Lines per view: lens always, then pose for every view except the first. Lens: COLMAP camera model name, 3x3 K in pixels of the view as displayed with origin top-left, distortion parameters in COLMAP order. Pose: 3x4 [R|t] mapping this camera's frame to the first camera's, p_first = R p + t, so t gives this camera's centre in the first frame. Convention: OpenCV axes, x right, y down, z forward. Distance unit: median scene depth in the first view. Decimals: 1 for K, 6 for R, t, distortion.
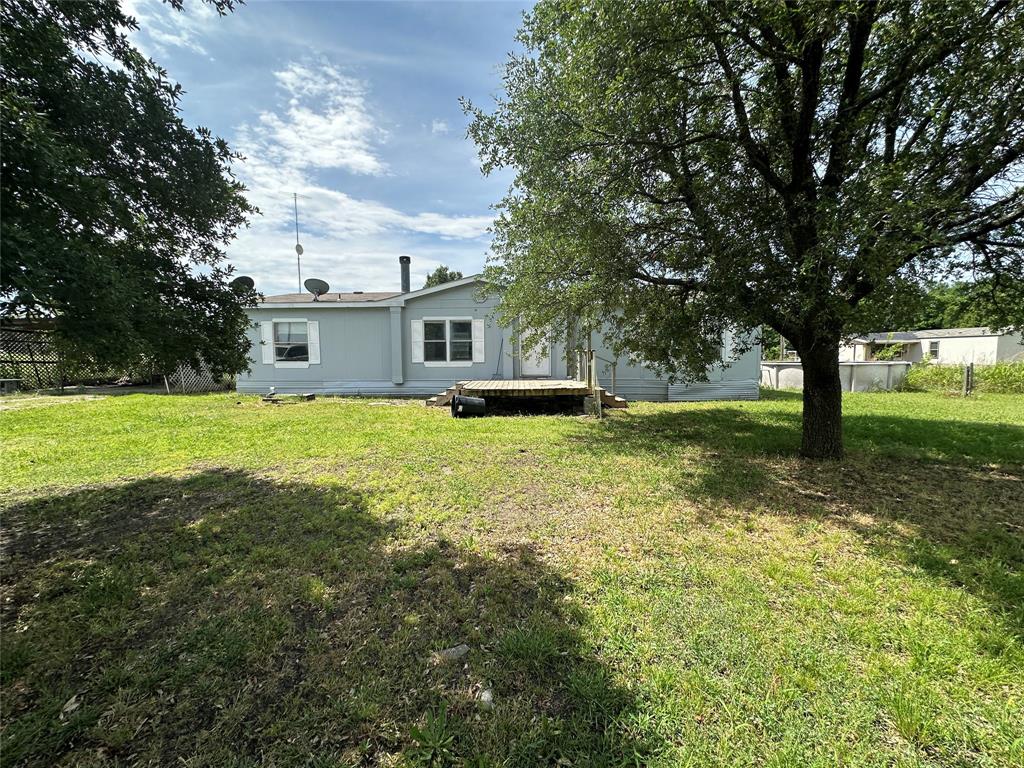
lens RADIAL K [[411.3, 0, 510.4], [0, 411.3, 383.2], [0, 0, 1]] dist [-0.002484, 0.000054]
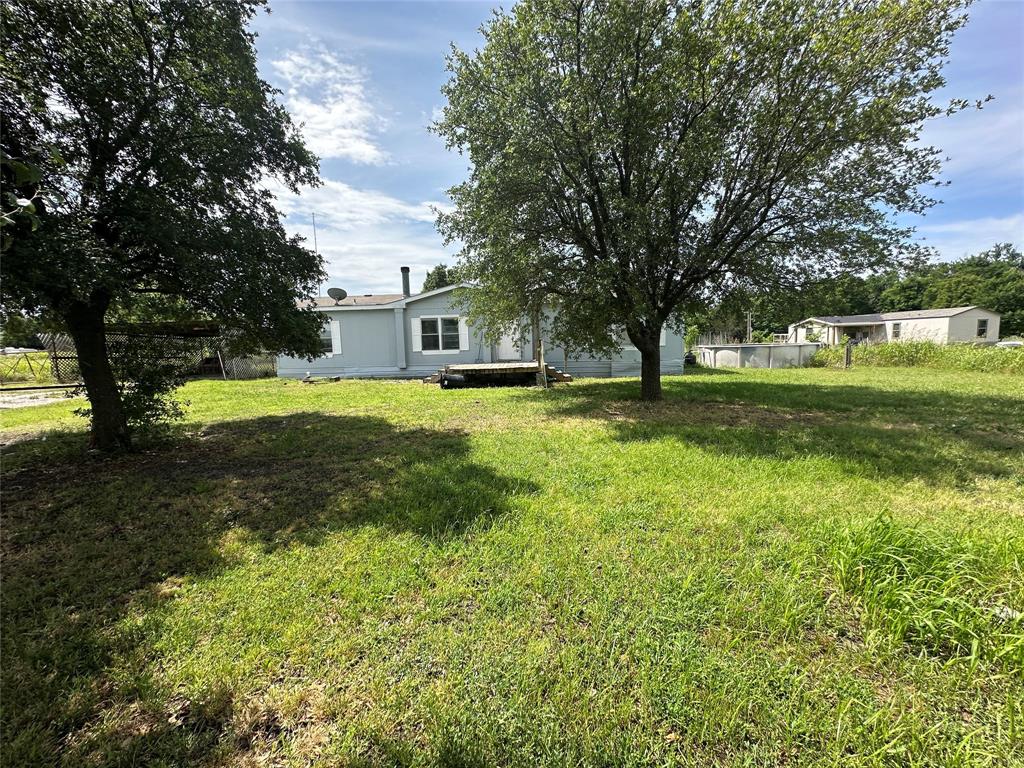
lens RADIAL K [[409.7, 0, 511.2], [0, 409.7, 386.3], [0, 0, 1]] dist [-0.000853, 0.000010]
pose [[0.999720, -0.019729, -0.013053, 0.085545], [0.020171, 0.999196, 0.034647, 0.020707], [0.012359, -0.034900, 0.999314, -0.288060]]
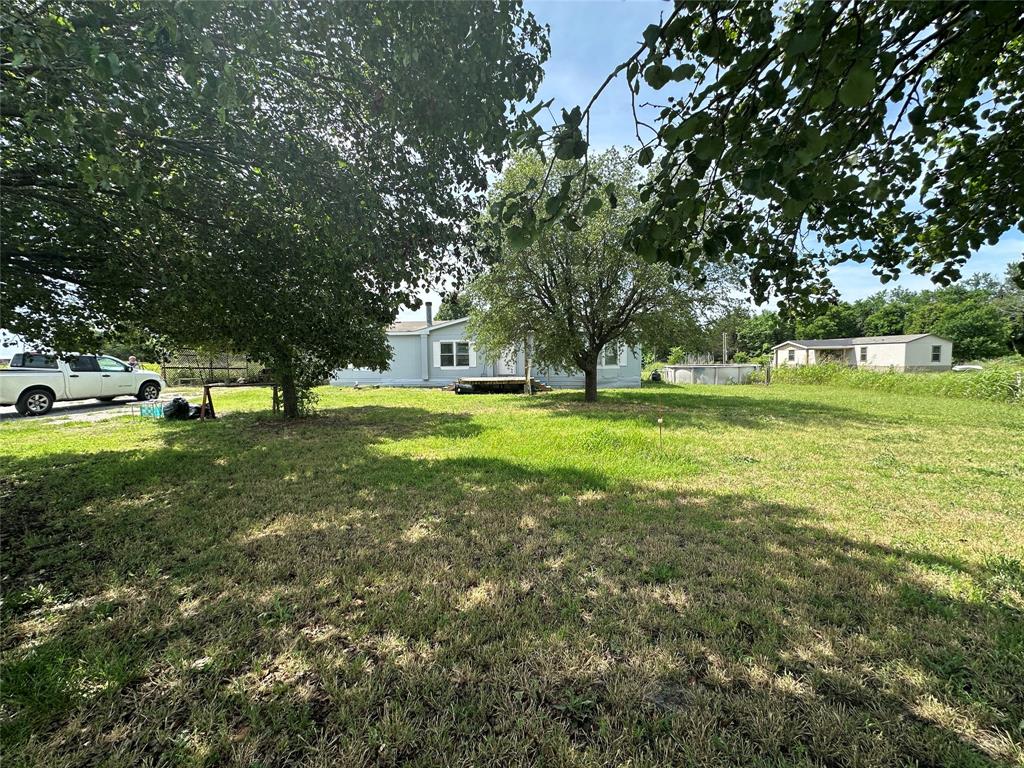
lens RADIAL K [[409.7, 0, 511.2], [0, 409.7, 386.3], [0, 0, 1]] dist [-0.000853, 0.000010]
pose [[0.999391, -0.003815, -0.034693, 0.140132], [0.003736, 0.999990, -0.002340, 0.034033], [0.034702, 0.002209, 0.999395, -0.682231]]
